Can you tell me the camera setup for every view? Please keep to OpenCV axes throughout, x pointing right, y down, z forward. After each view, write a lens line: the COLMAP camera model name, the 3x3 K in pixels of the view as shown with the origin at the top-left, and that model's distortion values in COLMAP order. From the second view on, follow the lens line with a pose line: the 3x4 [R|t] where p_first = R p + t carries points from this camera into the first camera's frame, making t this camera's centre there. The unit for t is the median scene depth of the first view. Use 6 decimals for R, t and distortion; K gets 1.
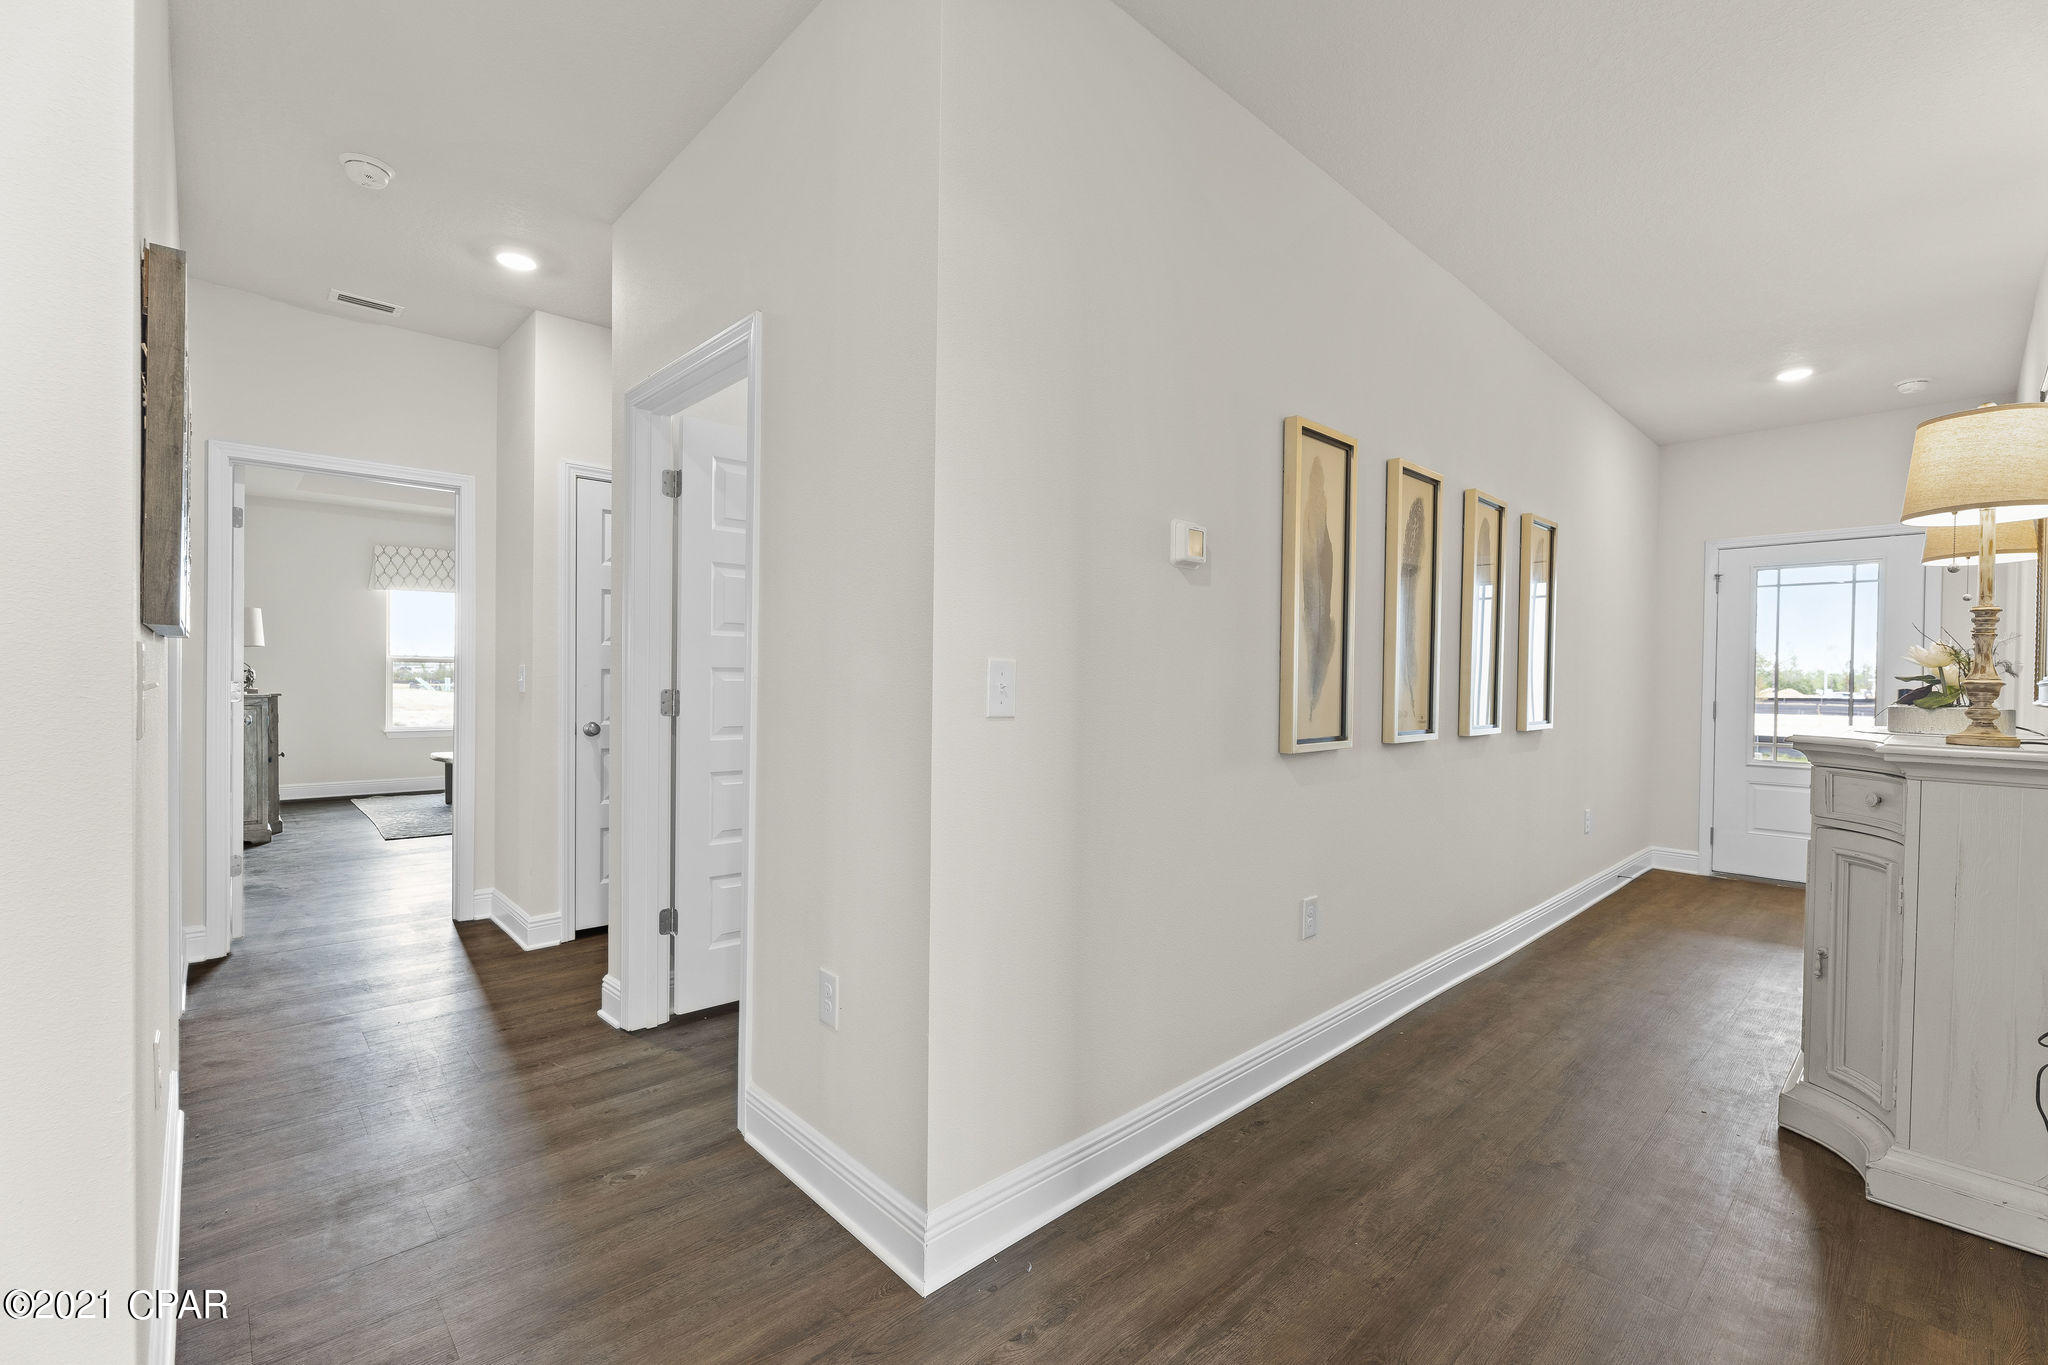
lens RADIAL K [[882.4, 0, 1029.4], [0, 882.4, 686.5], [0, 0, 1]] dist [-0.003318, 0.000080]
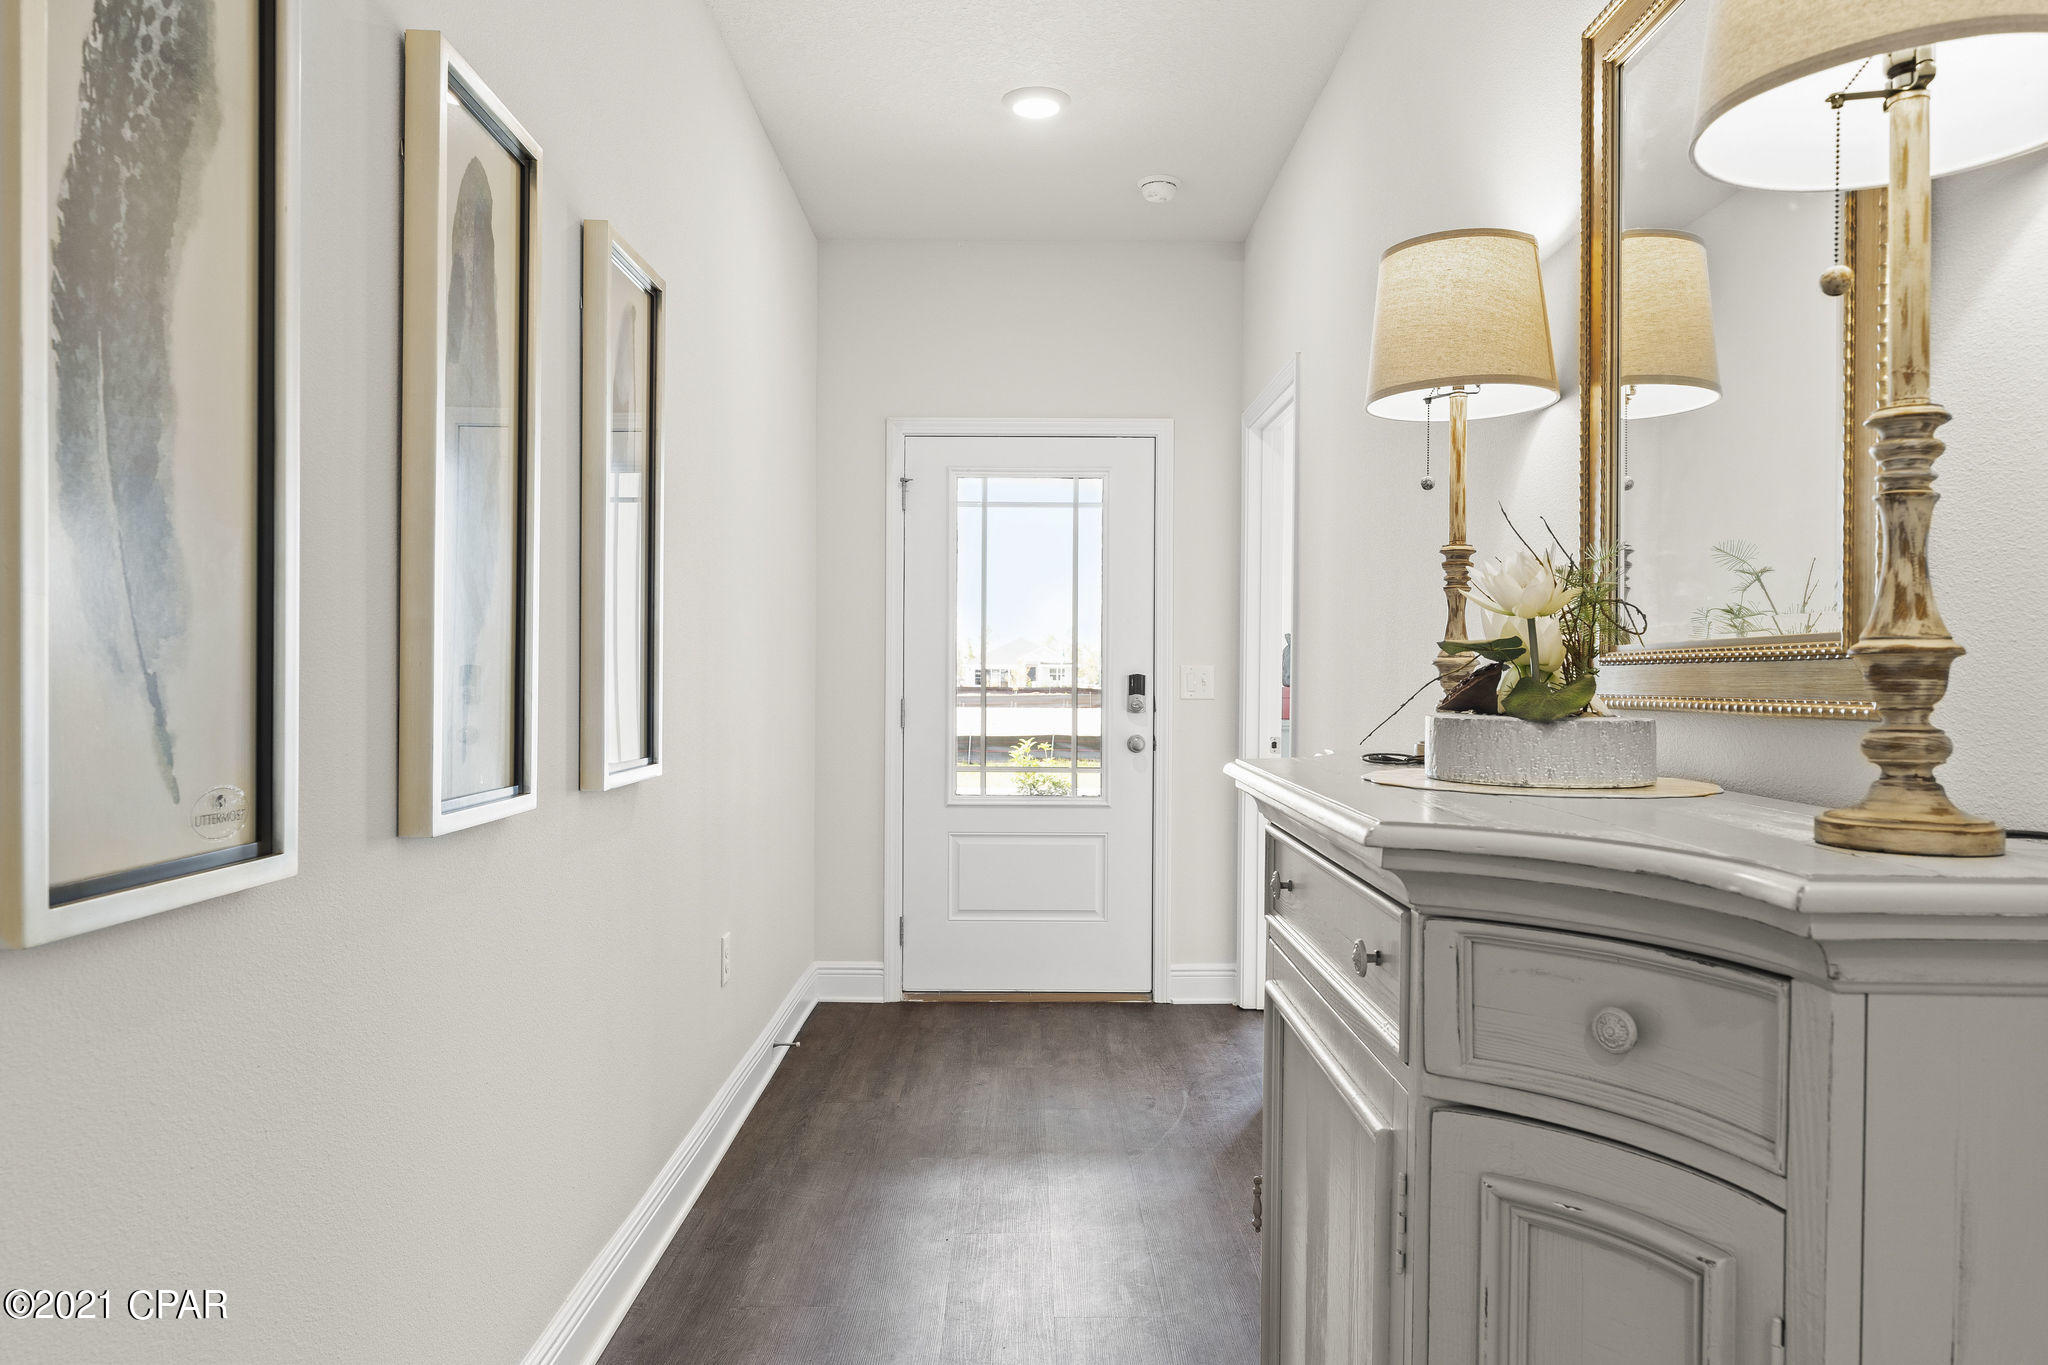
lens RADIAL K [[1376.9, 0, 1026.4], [0, 1376.9, 681.9], [0, 0, 1]] dist [-0.004503, 0.000245]
pose [[0.691189, -0.014235, 0.722534, 0.246642], [0.012148, 0.999894, 0.008077, 0.000095], [-0.722572, 0.003195, 0.691288, 0.430444]]
